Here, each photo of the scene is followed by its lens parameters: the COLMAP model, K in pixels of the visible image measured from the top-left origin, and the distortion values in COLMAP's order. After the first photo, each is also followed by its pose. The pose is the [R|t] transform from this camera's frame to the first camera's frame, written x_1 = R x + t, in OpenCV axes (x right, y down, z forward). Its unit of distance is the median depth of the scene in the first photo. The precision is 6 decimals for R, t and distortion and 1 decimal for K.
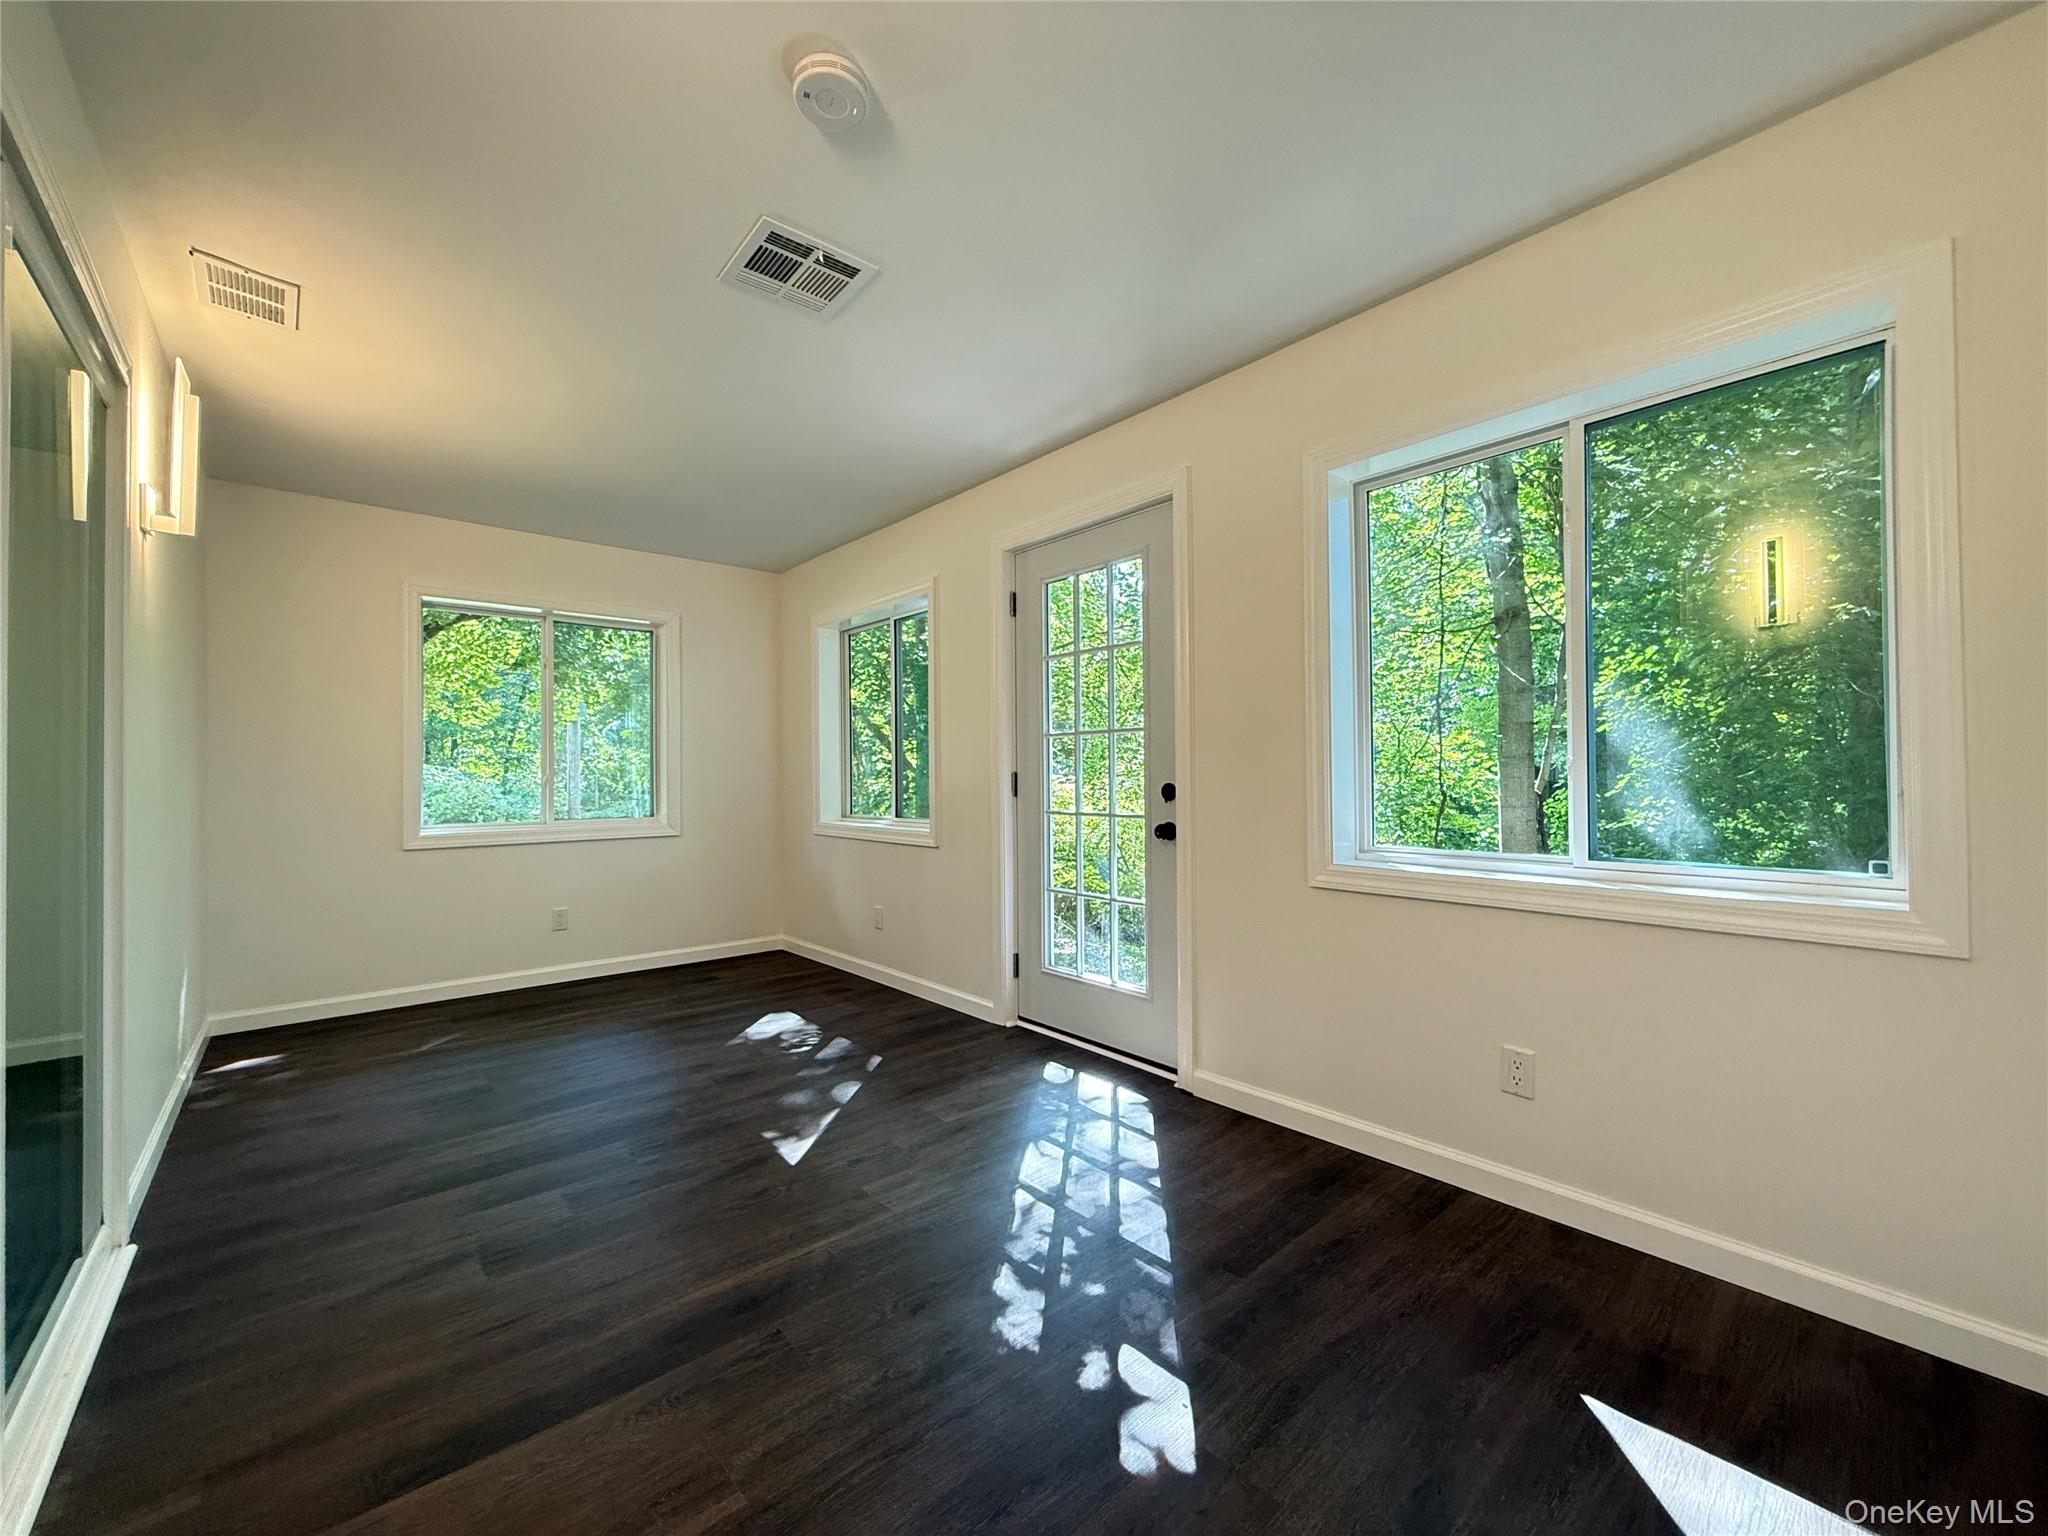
lens RADIAL K [[816.5, 0, 1013.7], [0, 816.5, 765.8], [0, 0, 1]] dist [-0.002311, 0.000472]
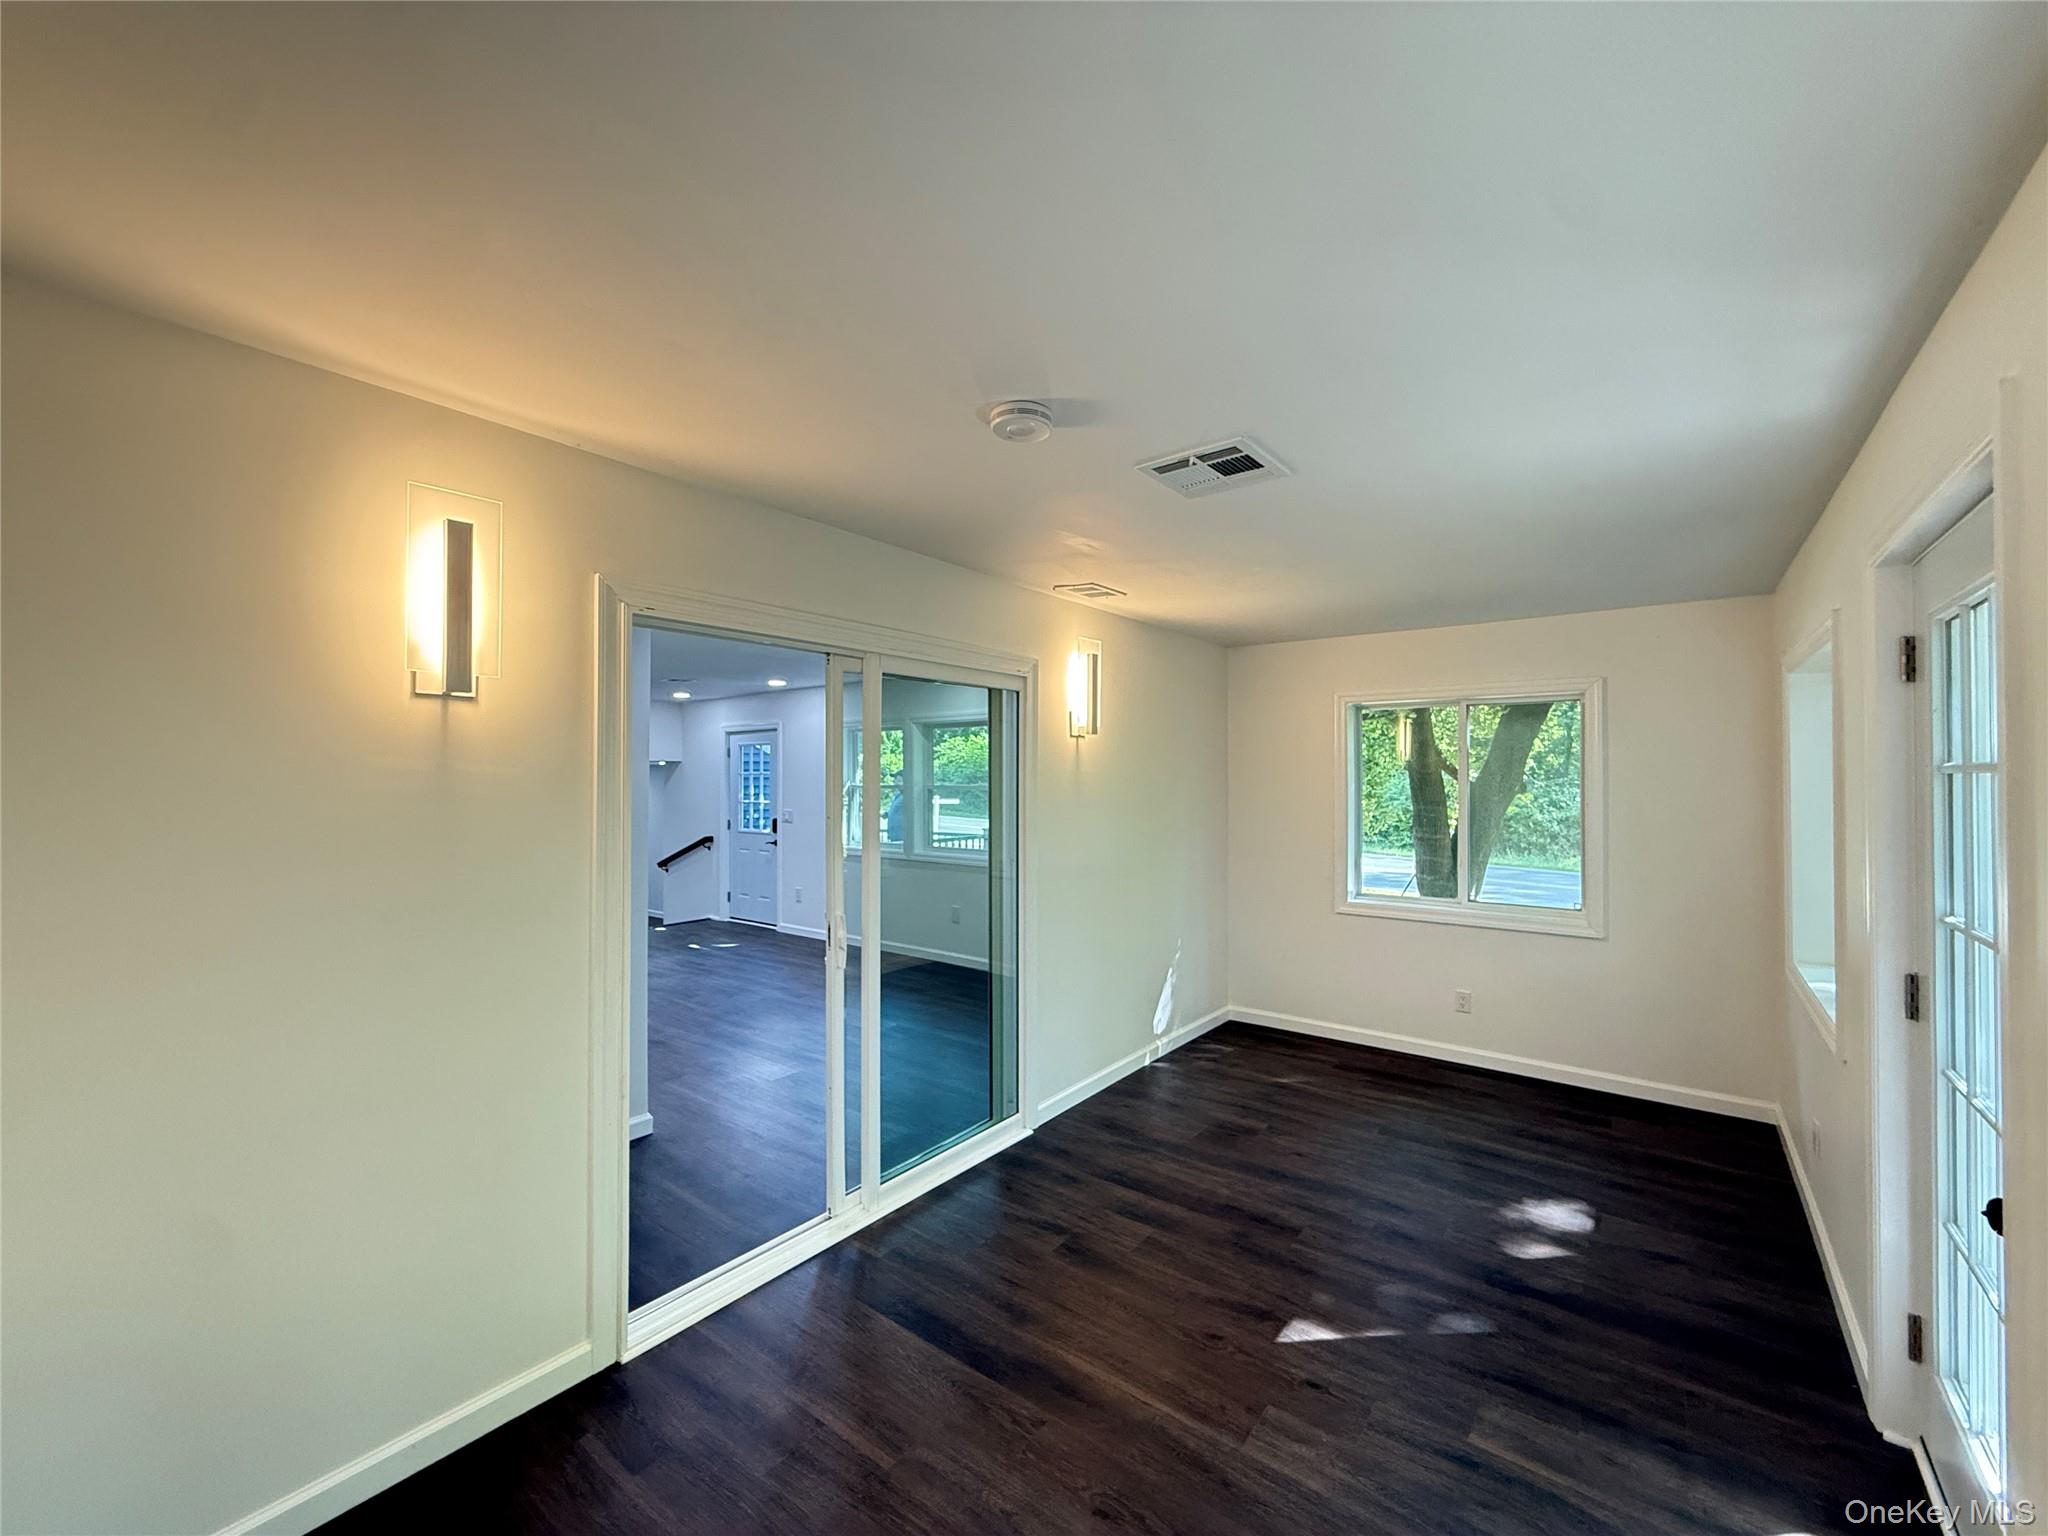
lens RADIAL K [[816.5, 0, 1021.3], [0, 816.5, 765.0], [0, 0, 1]] dist [-0.002311, 0.000472]
pose [[0.194201, -0.005292, -0.980947, 0.512106], [0.012484, 0.999918, -0.002923, -0.167427], [0.980882, -0.011678, 0.194251, 0.407259]]
